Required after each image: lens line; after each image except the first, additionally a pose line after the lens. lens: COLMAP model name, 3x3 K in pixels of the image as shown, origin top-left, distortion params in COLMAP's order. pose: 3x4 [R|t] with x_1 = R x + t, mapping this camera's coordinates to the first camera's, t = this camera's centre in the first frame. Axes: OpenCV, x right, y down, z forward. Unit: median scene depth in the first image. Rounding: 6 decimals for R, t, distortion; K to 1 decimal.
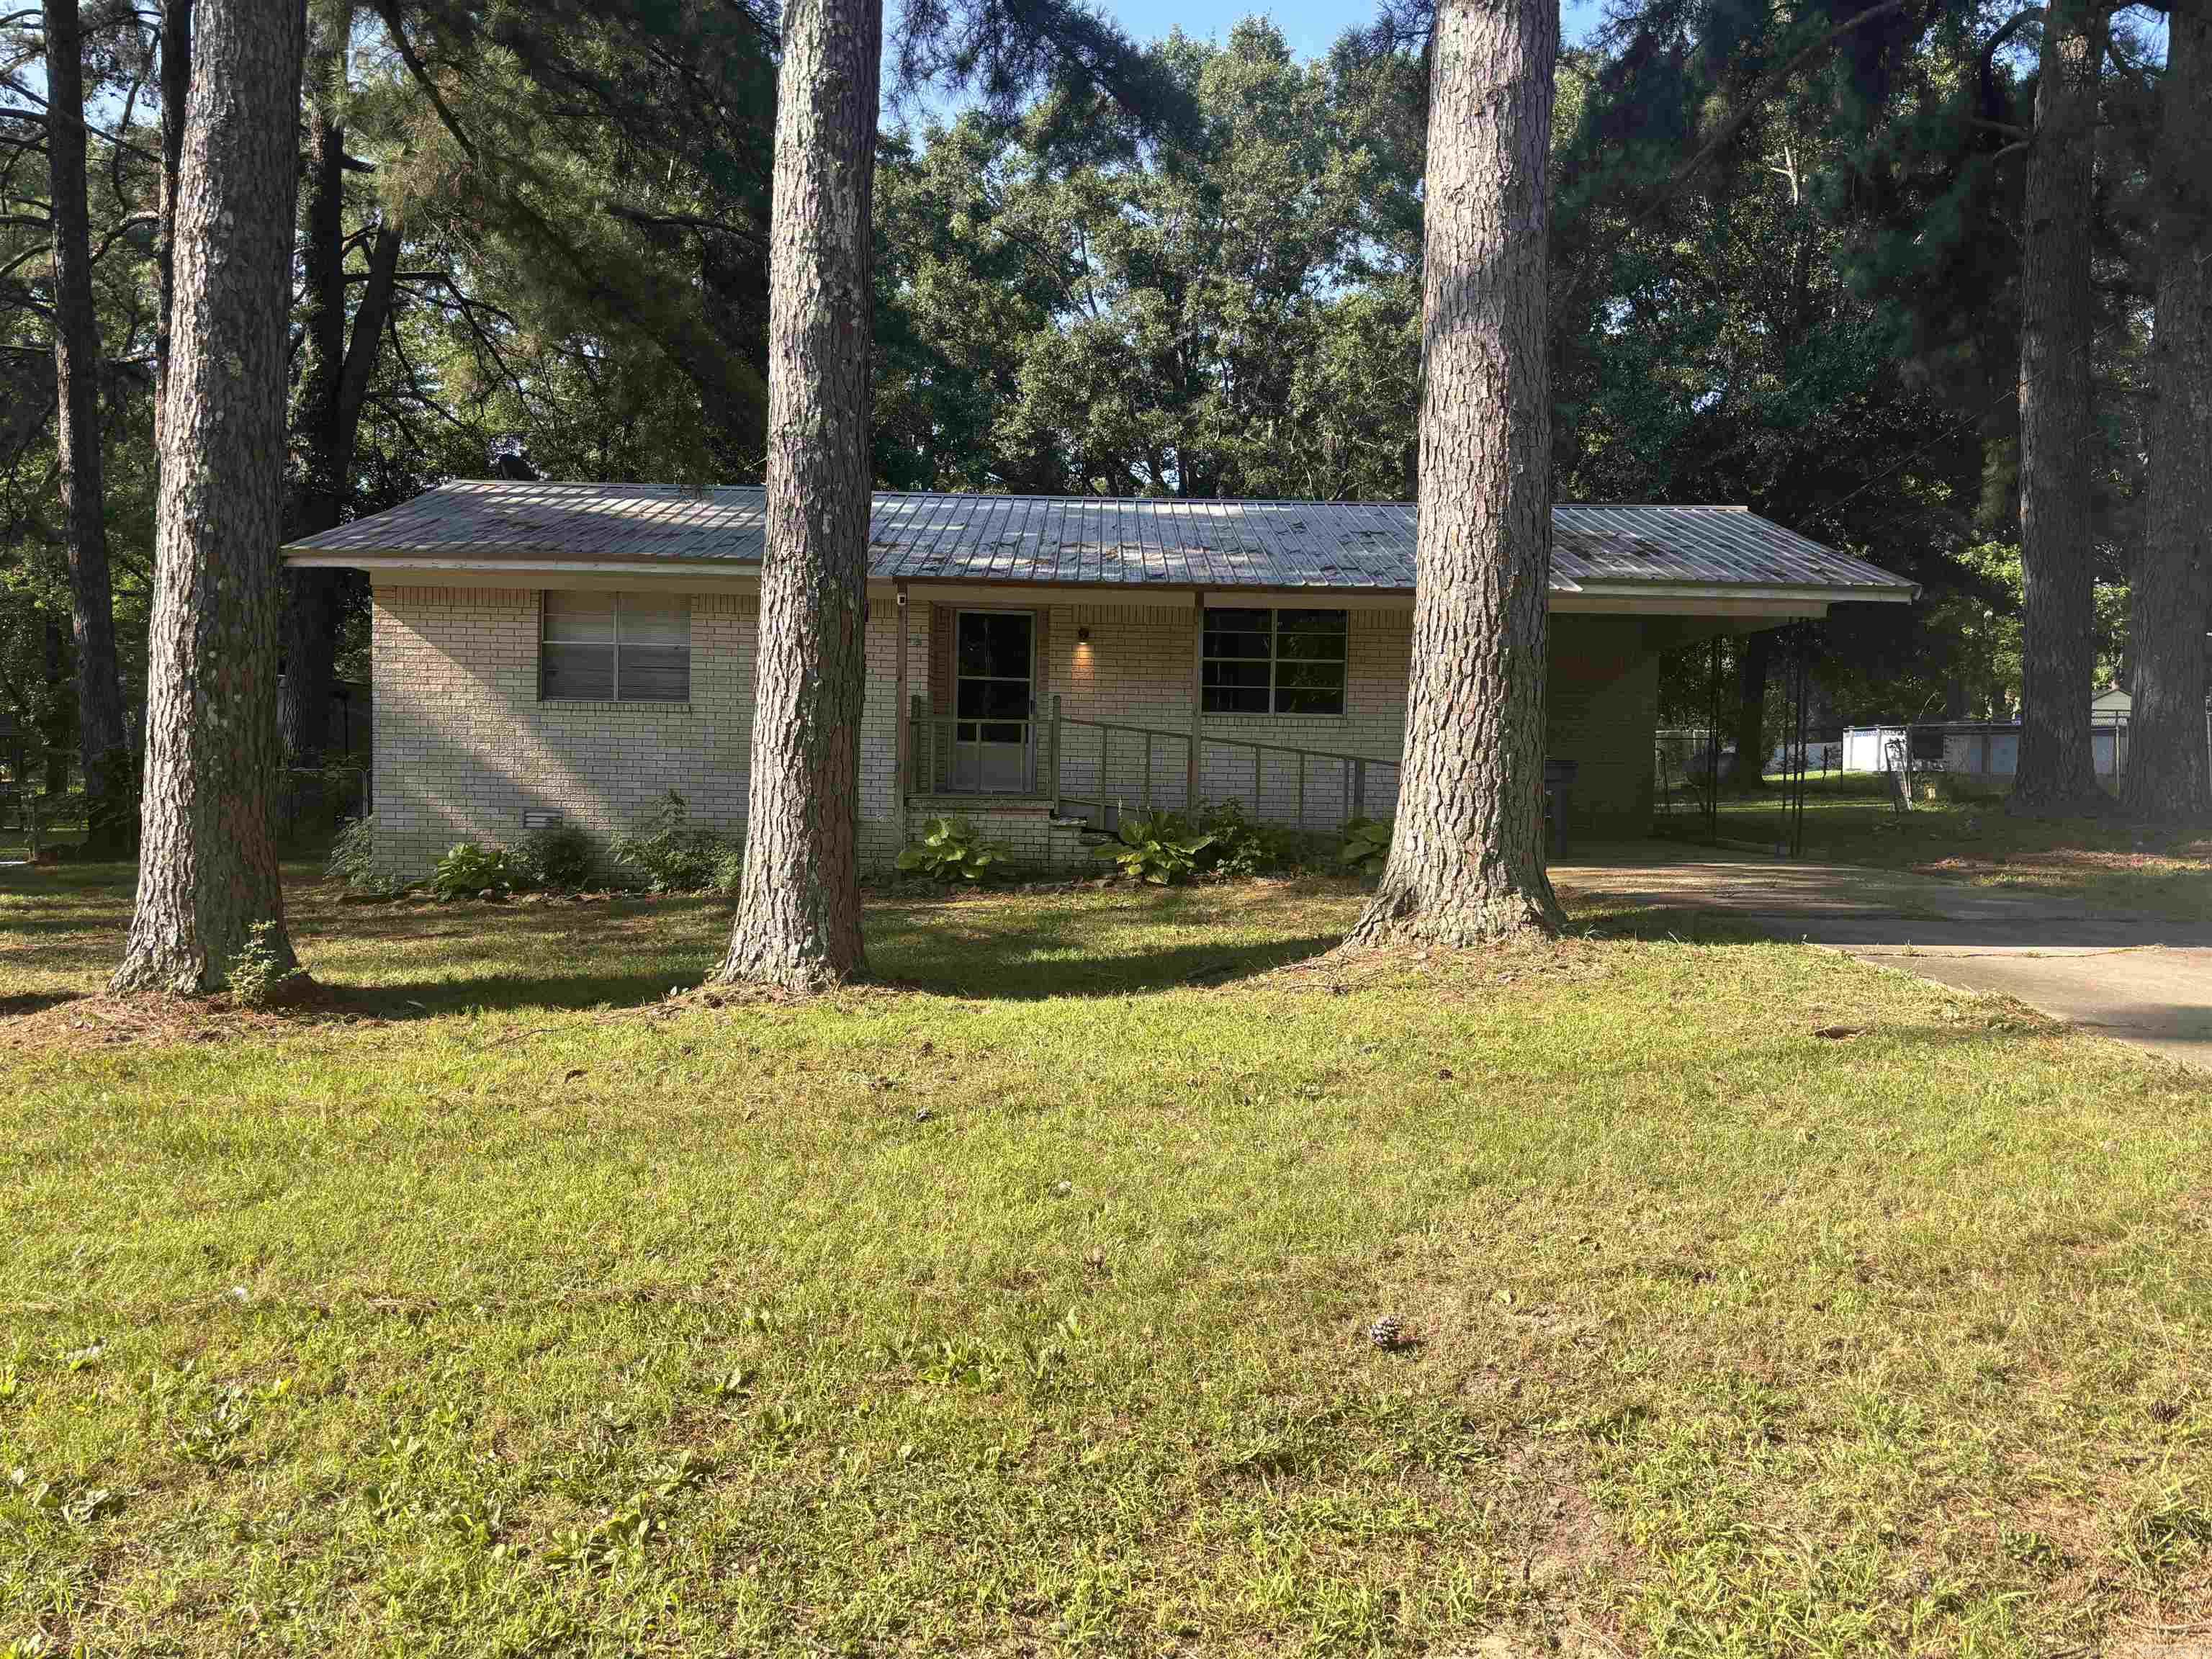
lens RADIAL K [[1657.7, 0, 1112.0], [0, 1657.7, 831.2], [0, 0, 1]] dist [0.005708, -0.001007]
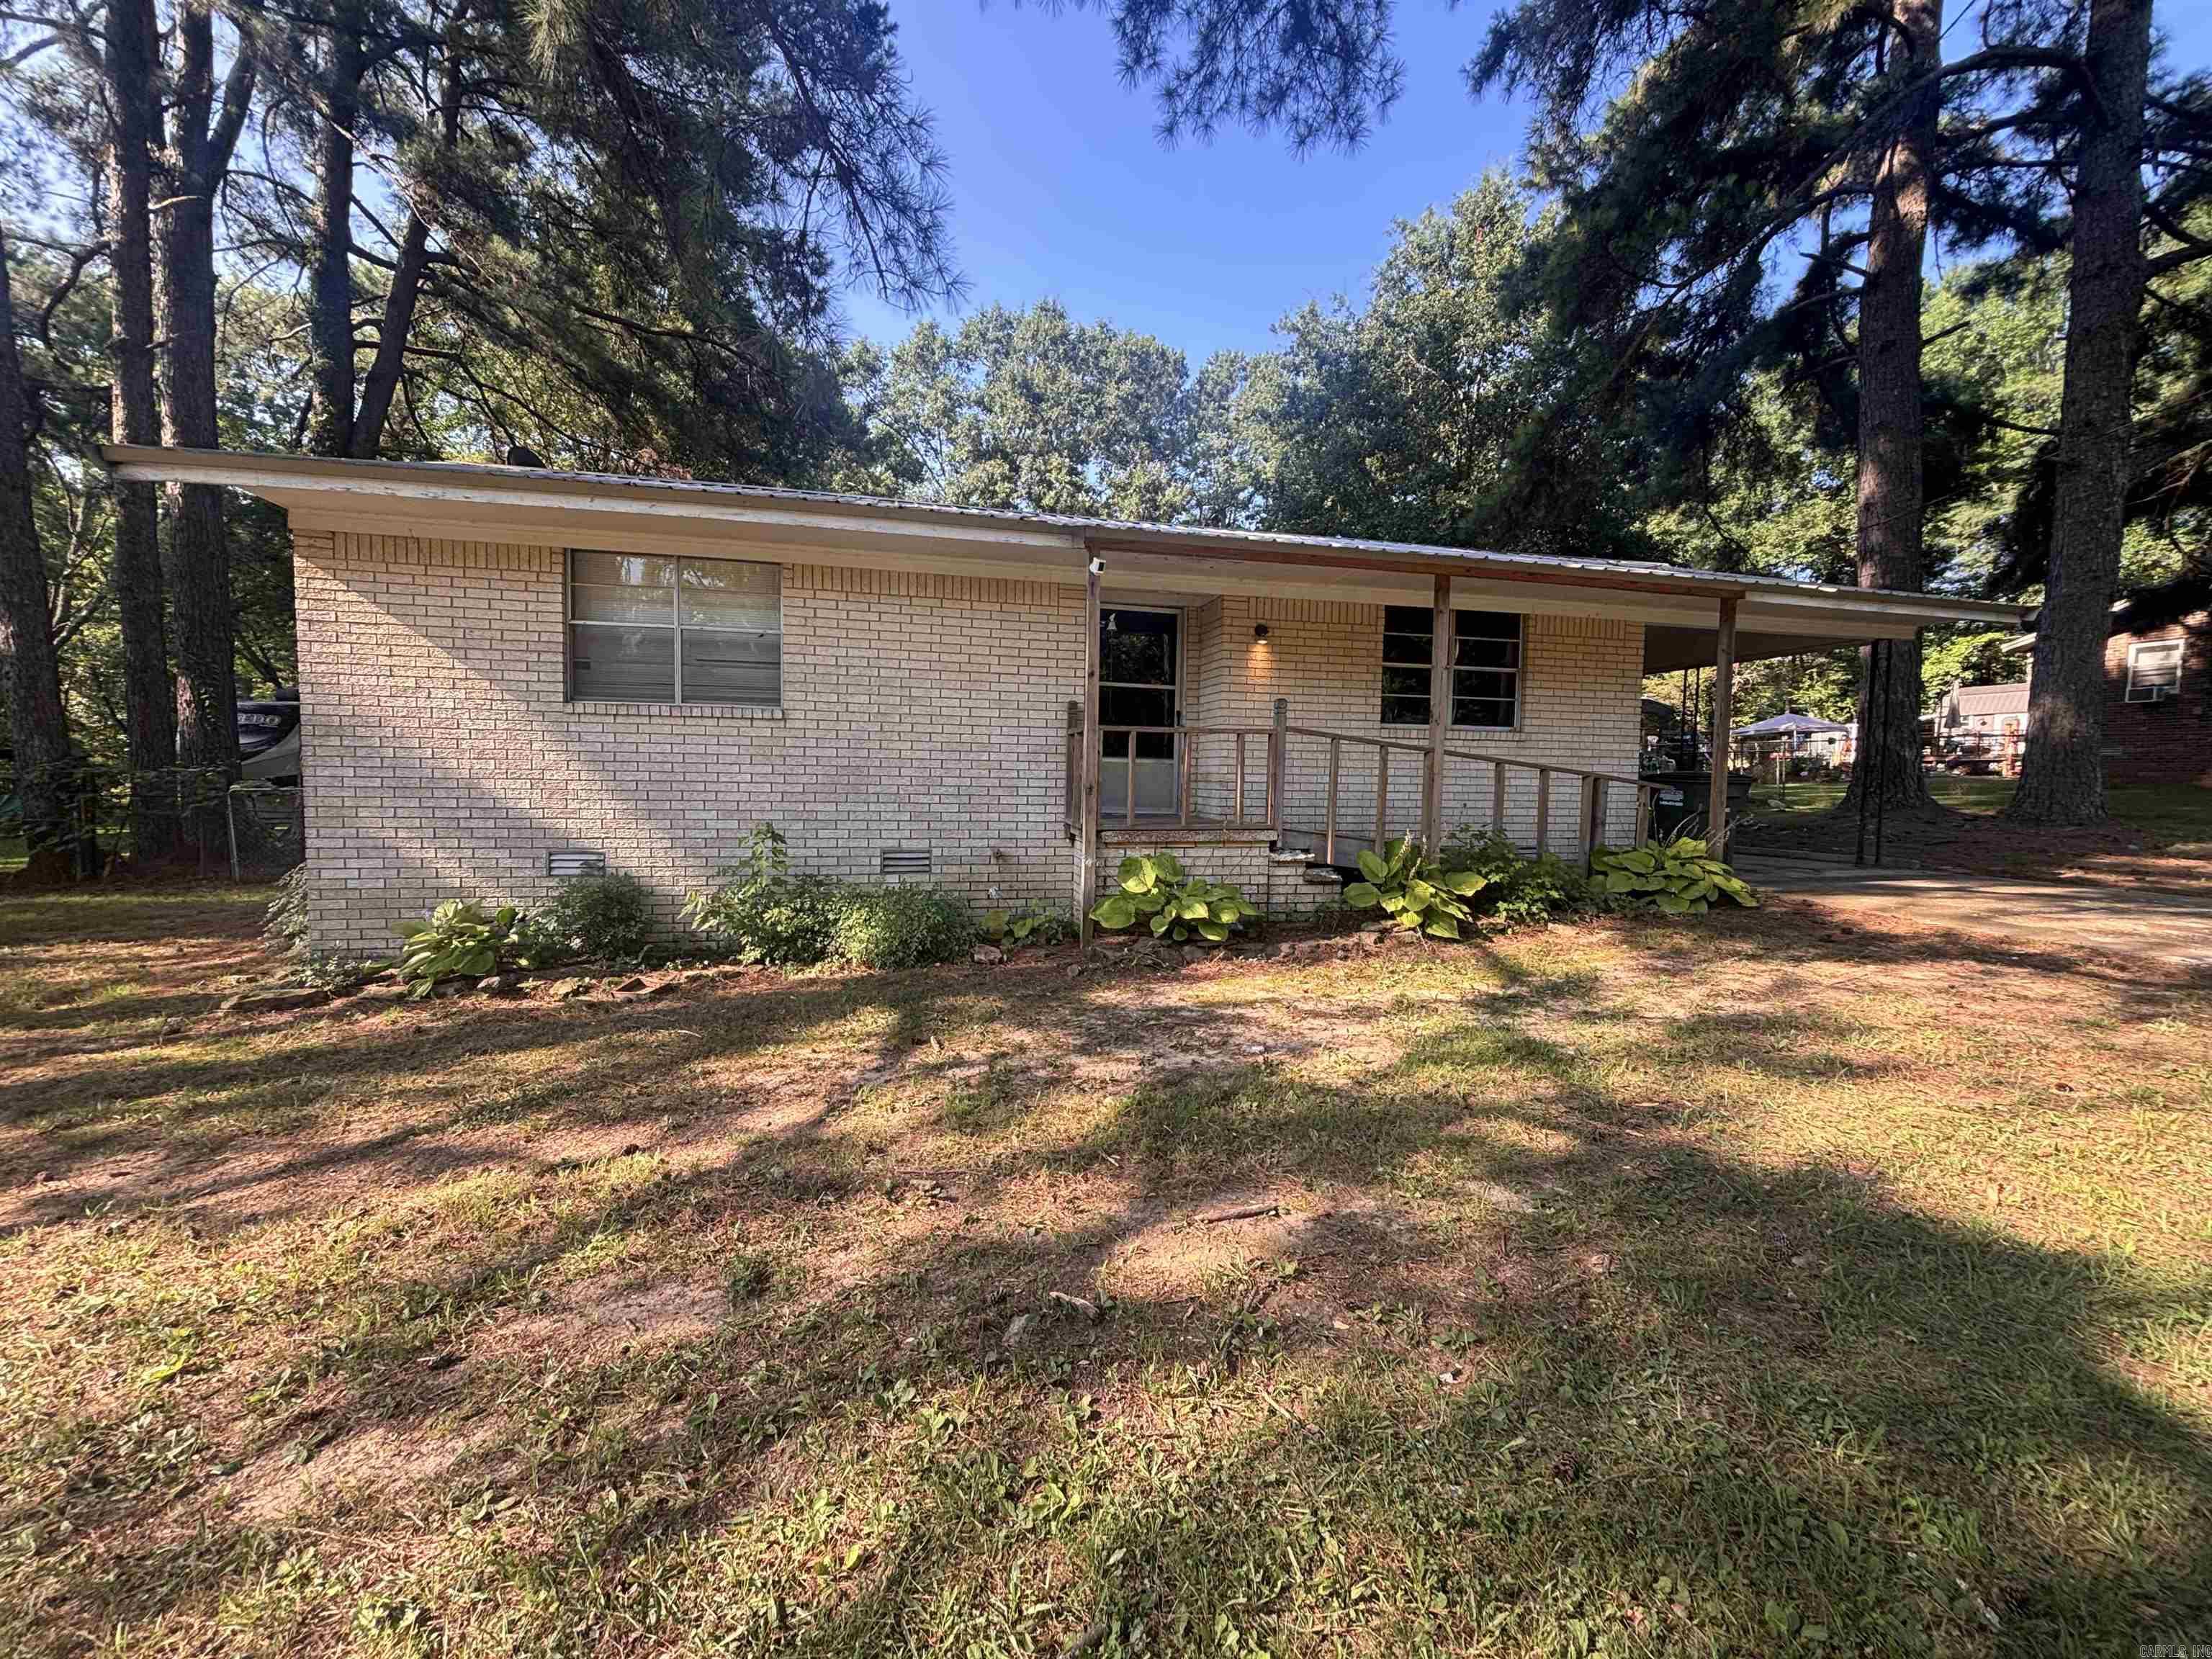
lens RADIAL K [[886.5, 0, 1090.0], [0, 886.5, 827.2], [0, 0, 1]] dist [0.000601, 0.000182]
pose [[0.978166, -0.018129, 0.207035, -0.203564], [0.014096, 0.999681, 0.020937, -0.028912], [-0.207348, -0.017562, 0.978110, 0.574241]]
